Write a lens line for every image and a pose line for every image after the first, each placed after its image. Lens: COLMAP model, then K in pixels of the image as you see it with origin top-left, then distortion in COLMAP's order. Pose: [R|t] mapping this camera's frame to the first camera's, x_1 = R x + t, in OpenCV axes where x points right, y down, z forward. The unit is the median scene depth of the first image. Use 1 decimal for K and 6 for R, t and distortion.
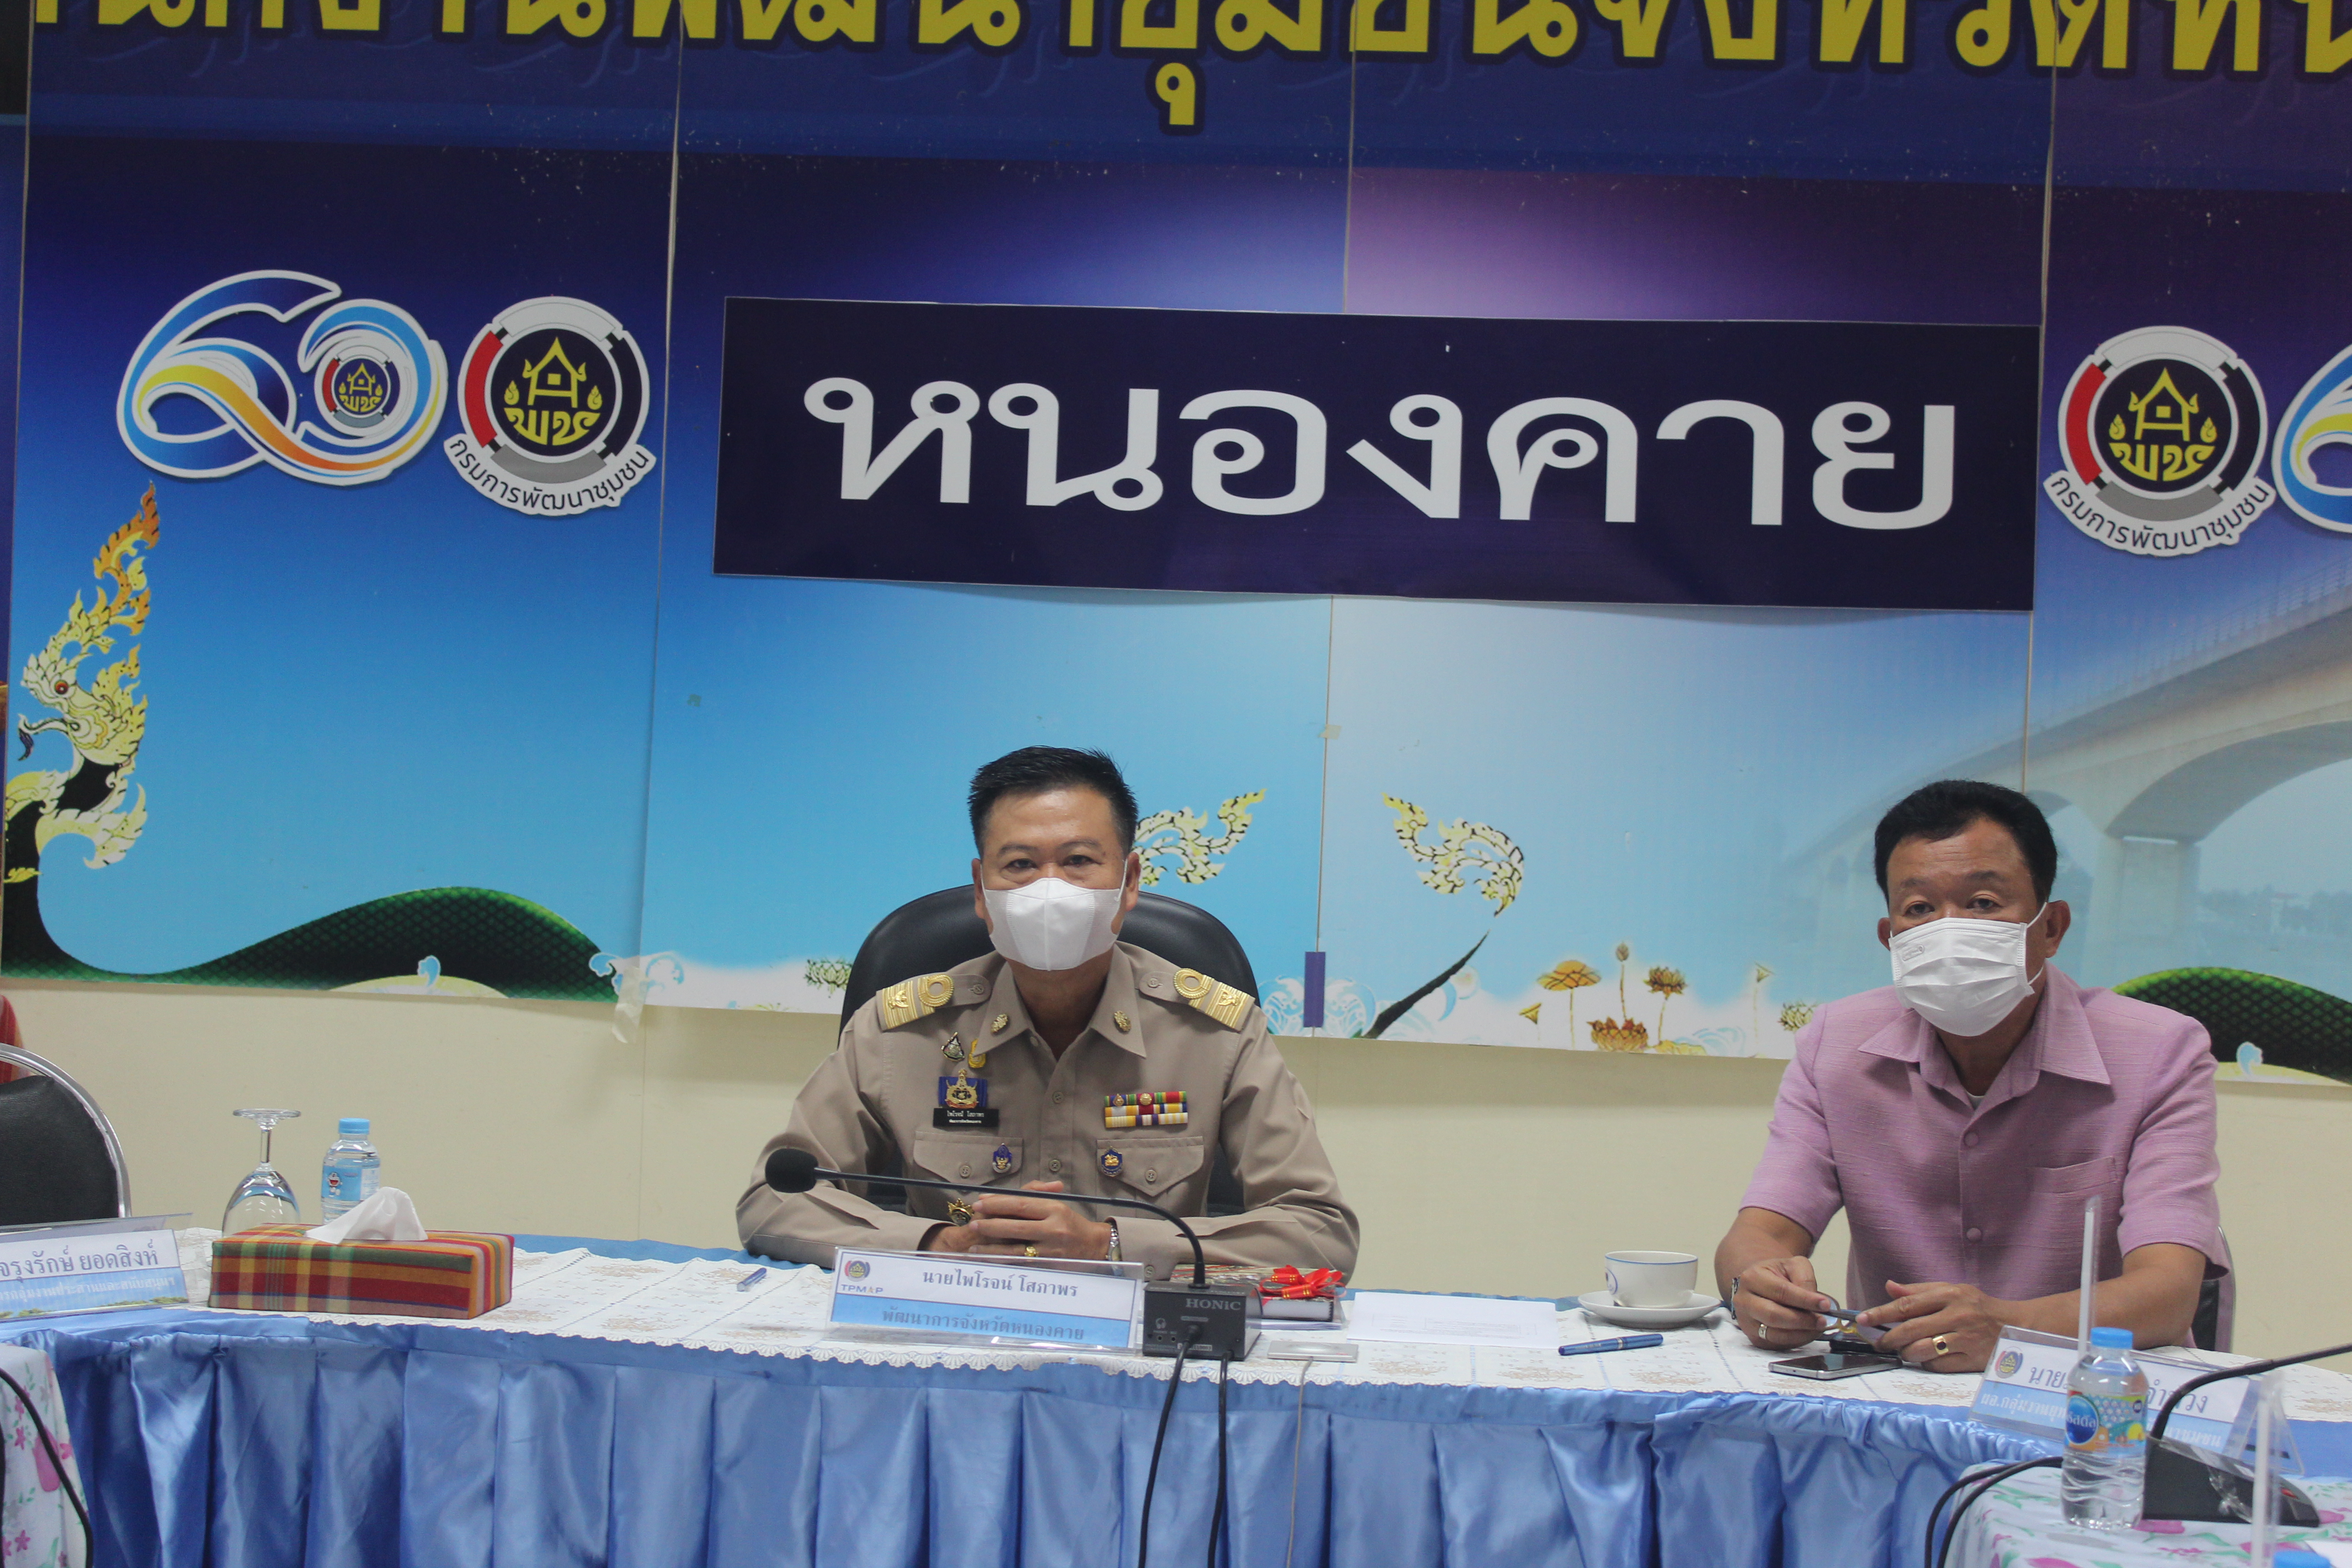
lens RADIAL K [[3802.6, 0, 1168.6], [0, 3802.6, 763.9], [0, 0, 1]] dist [-0.020249, 0.116838]
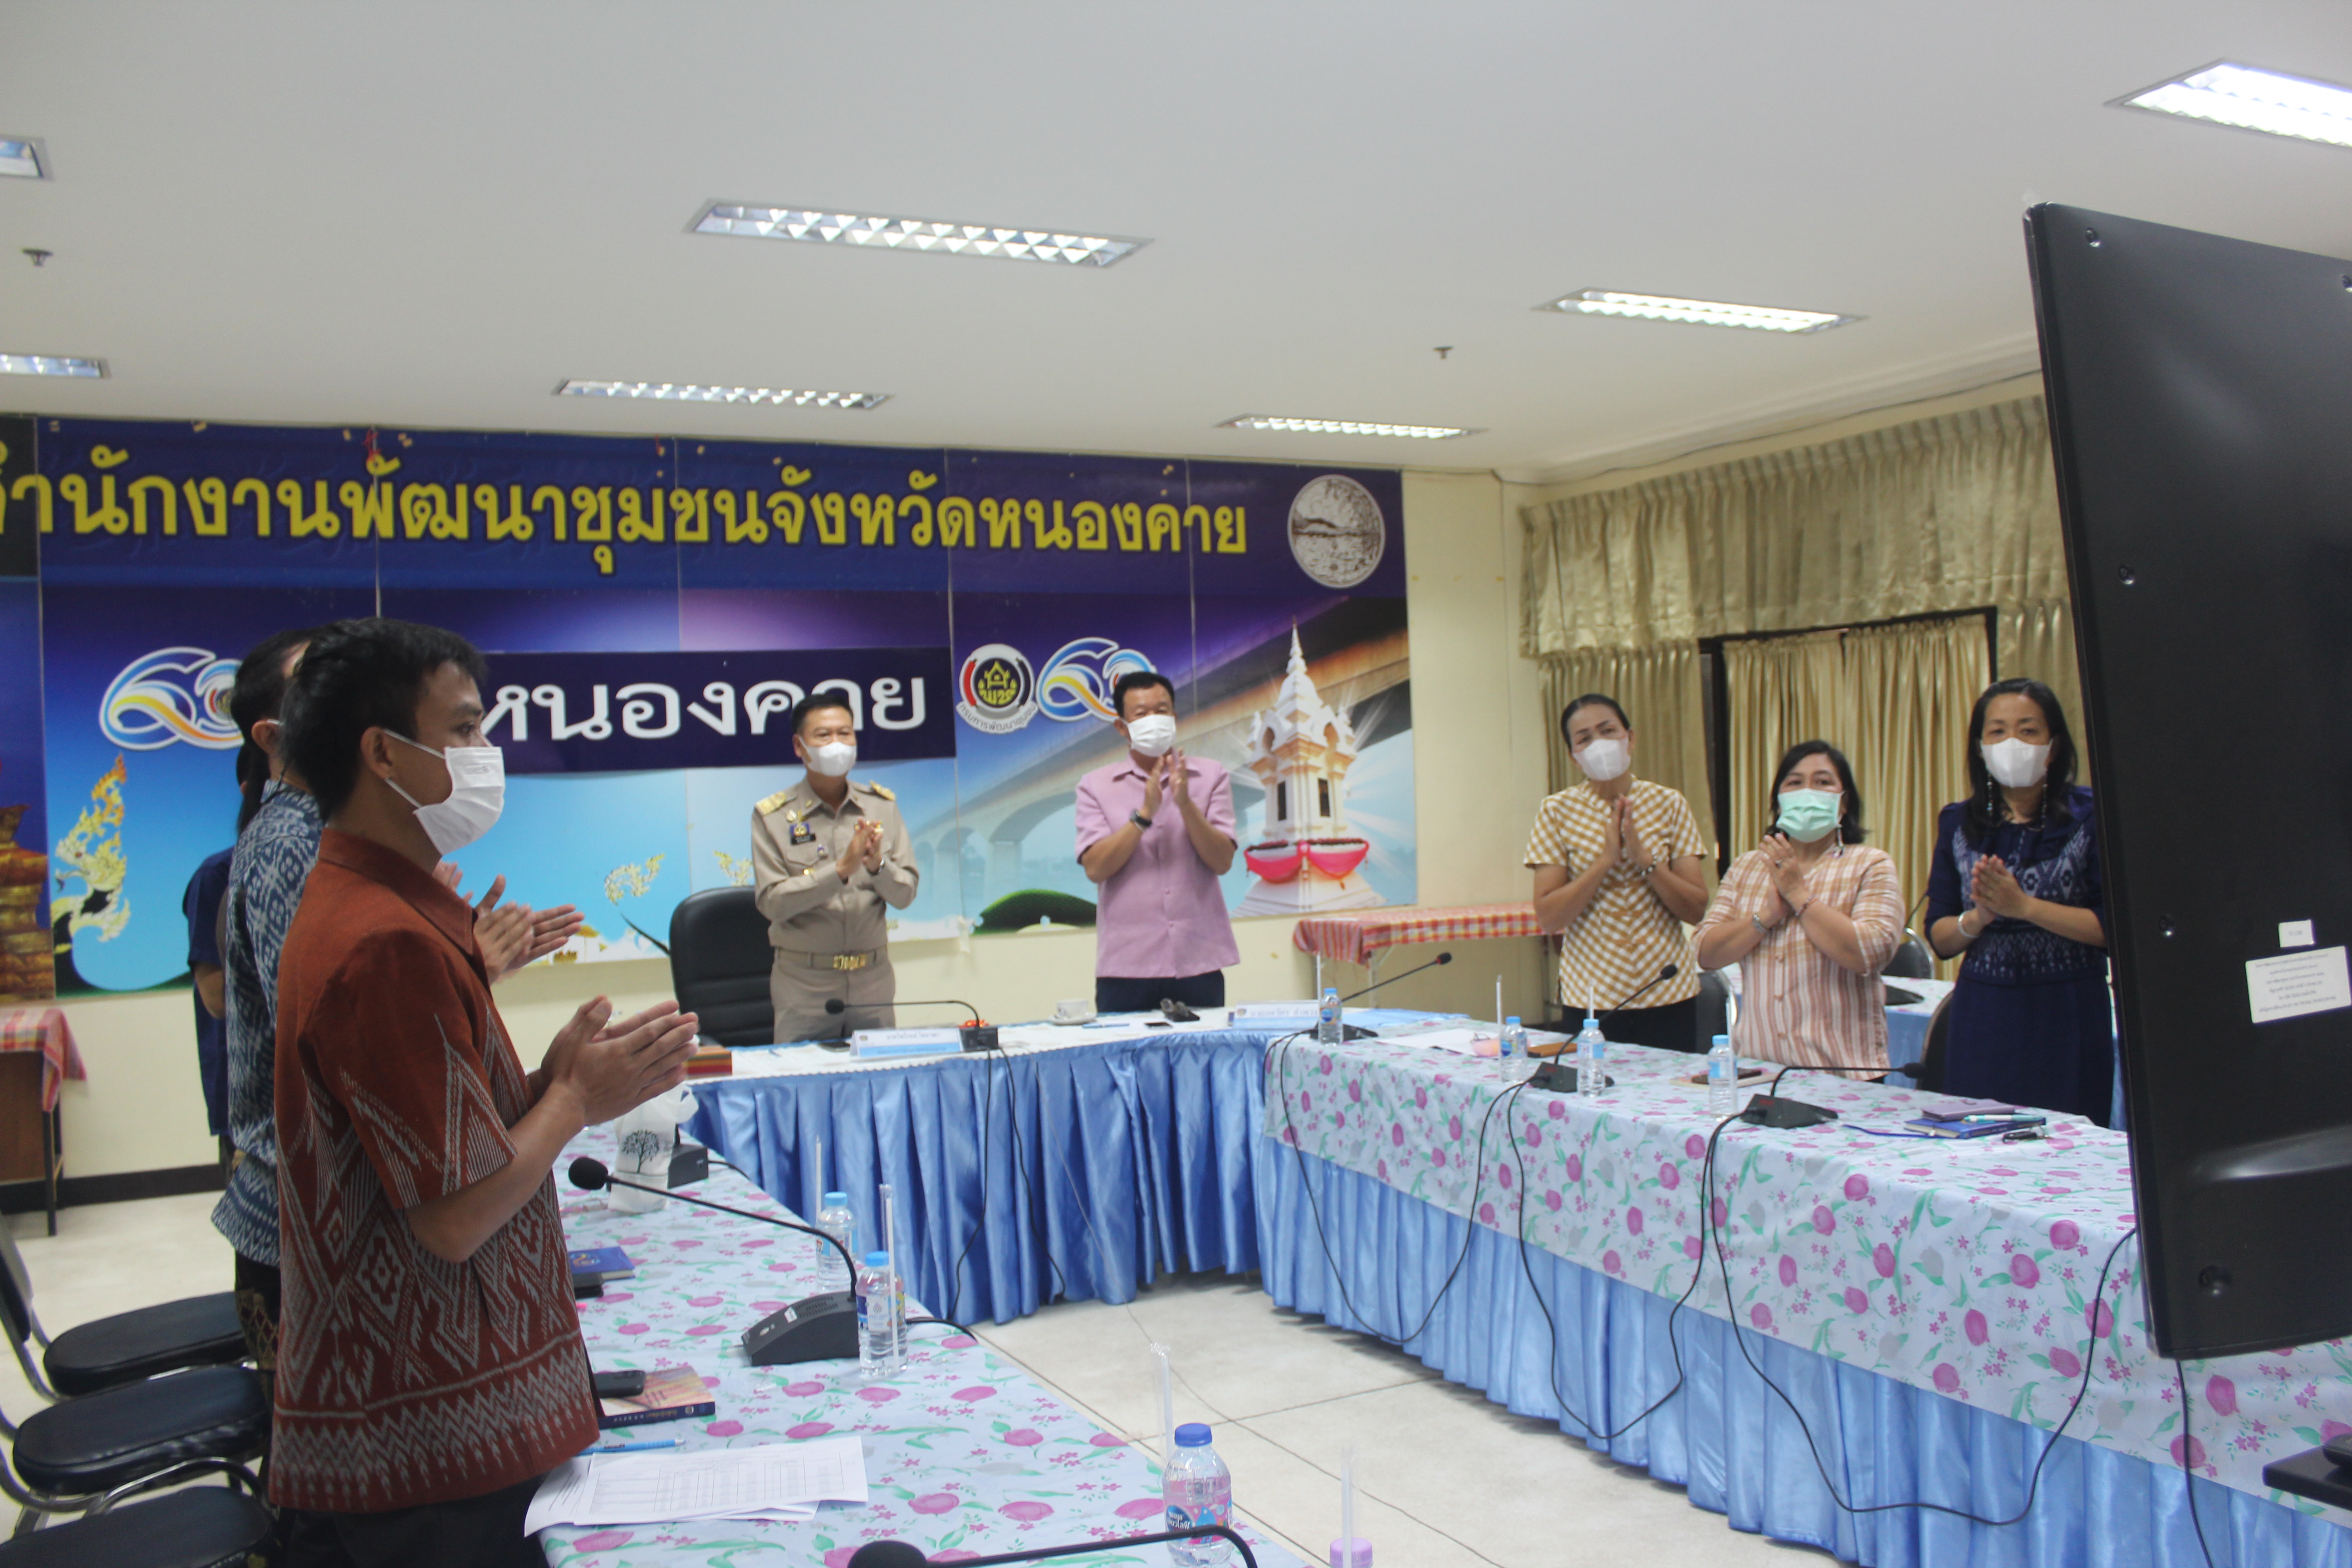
lens RADIAL K [[1948.5, 0, 1180.4], [0, 1948.5, 776.2], [0, 0, 1]] dist [-0.167749, 0.157239]
pose [[0.836396, -0.069304, 0.543726, -0.358313], [0.073857, 0.997178, 0.013491, -0.033891], [-0.543127, 0.028874, 0.839154, -0.179897]]
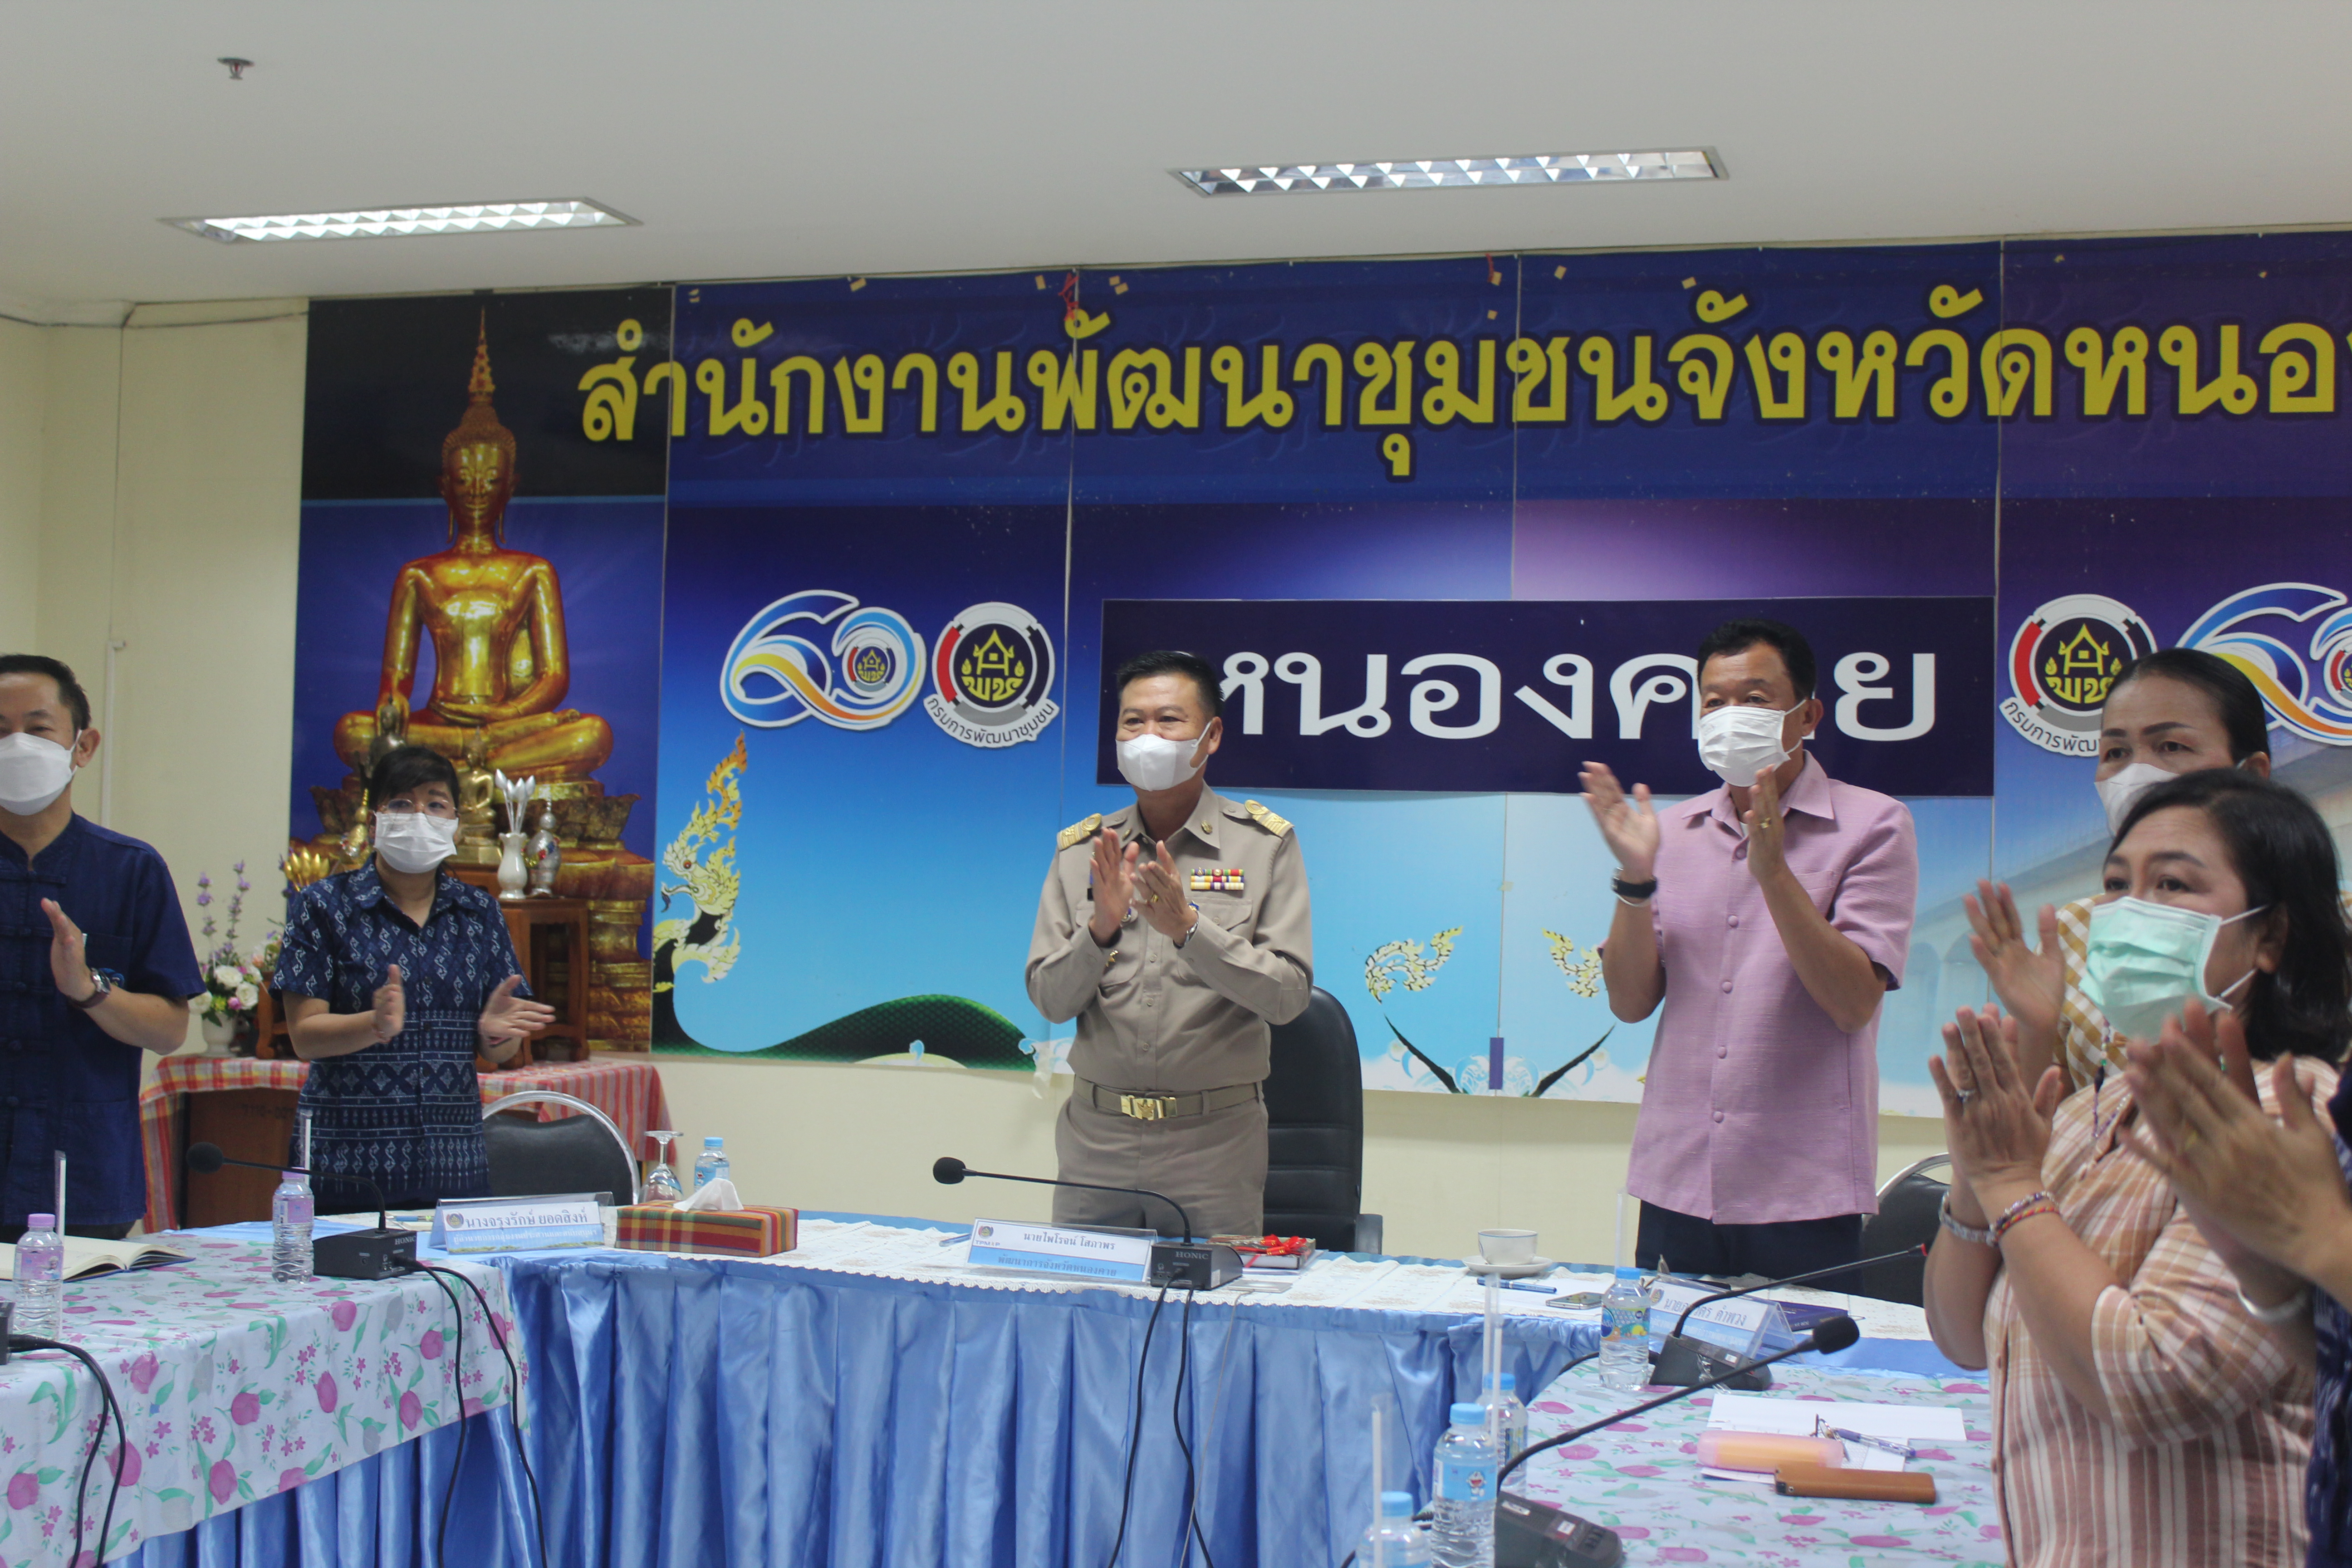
lens RADIAL K [[2907.6, 0, 1164.7], [0, 2907.6, 772.4], [0, 0, 1]] dist [-0.095558, 0.174021]
pose [[0.980964, -0.017022, -0.193441, 0.131984], [0.008871, 0.999039, -0.042925, -0.005546], [0.193986, 0.040392, 0.980172, -0.119402]]
